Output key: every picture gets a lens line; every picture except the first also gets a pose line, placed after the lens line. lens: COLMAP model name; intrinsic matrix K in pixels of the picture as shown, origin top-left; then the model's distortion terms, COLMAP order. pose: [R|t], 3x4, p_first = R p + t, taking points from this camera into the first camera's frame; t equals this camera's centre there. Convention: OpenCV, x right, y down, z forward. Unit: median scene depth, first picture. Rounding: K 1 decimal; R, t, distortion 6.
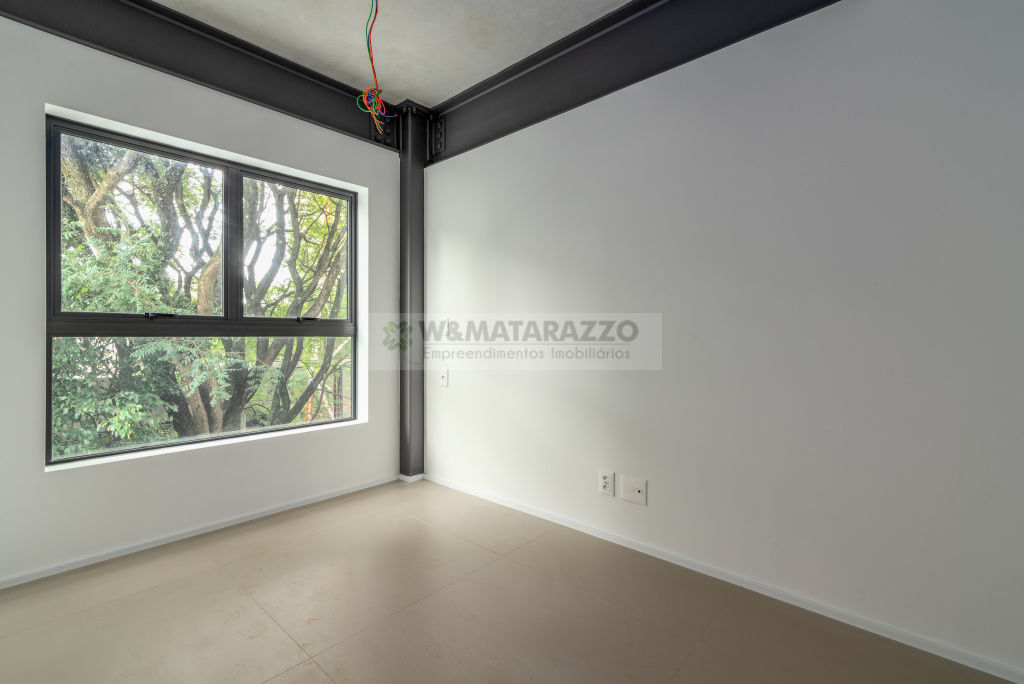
lens RADIAL K [[464.5, 0, 512.0], [0, 464.5, 342.0], [0, 0, 1]] dist [0.001511, 0.000223]
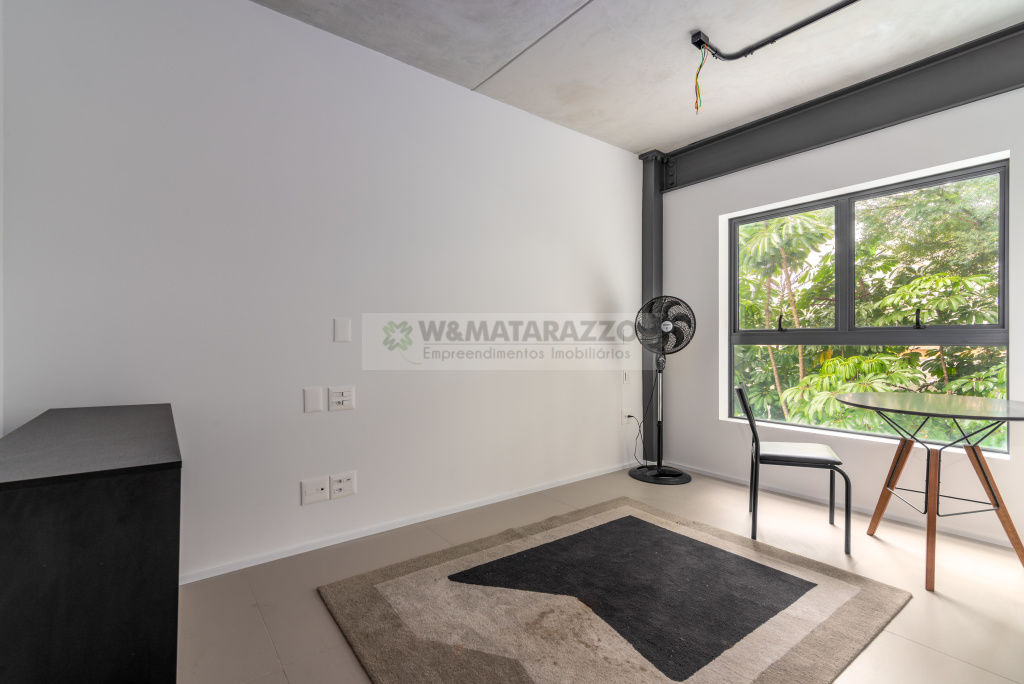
lens RADIAL K [[464.5, 0, 512.0], [0, 464.5, 342.0], [0, 0, 1]] dist [0.001511, 0.000223]
pose [[-0.188884, -0.007370, -0.981972, 0.706745], [-0.014741, 0.999880, -0.004669, -0.000194], [0.981889, 0.013594, -0.188970, 0.415869]]
